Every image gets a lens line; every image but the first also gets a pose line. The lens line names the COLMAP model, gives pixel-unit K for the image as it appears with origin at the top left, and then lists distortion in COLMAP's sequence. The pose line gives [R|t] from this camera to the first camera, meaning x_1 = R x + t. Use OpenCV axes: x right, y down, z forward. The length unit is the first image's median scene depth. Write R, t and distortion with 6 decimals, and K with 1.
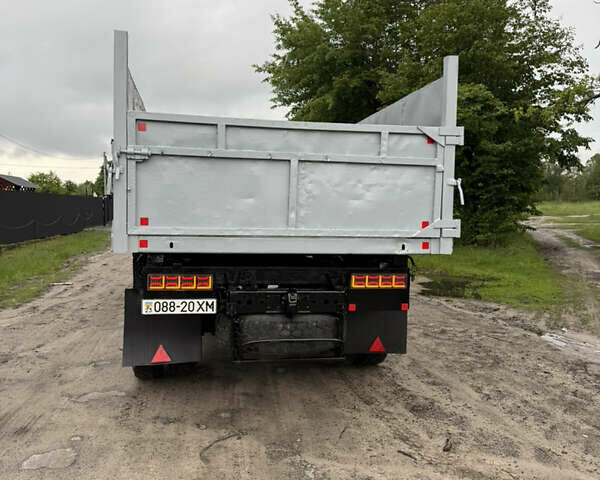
lens RADIAL K [[558.2, 0, 300.0], [0, 558.2, 240.0], [0, 0, 1]] dist [0.121502, -0.201438]
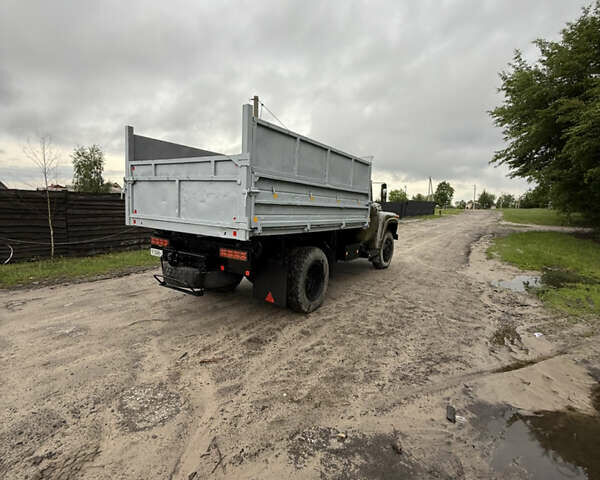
lens RADIAL K [[317.3, 0, 298.7], [0, 317.3, 238.4], [0, 0, 1]] dist [-0.001285, 0.000964]
pose [[0.716176, 0.086947, -0.692483, 0.916630], [-0.062384, 0.996213, 0.060564, -0.038822], [0.695126, -0.000175, 0.718888, 0.490245]]
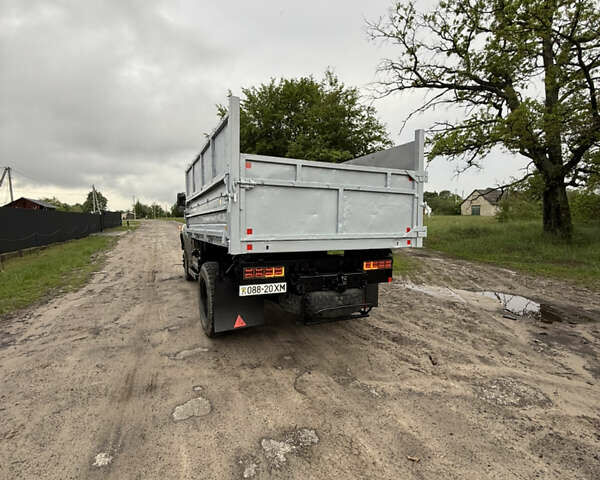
lens RADIAL K [[317.3, 0, 298.7], [0, 317.3, 238.4], [0, 0, 1]] dist [-0.001285, 0.000964]
pose [[0.967534, -0.025959, 0.251403, -0.315881], [0.024676, 0.999661, 0.008255, -0.016955], [-0.251532, -0.001783, 0.967847, 0.172720]]
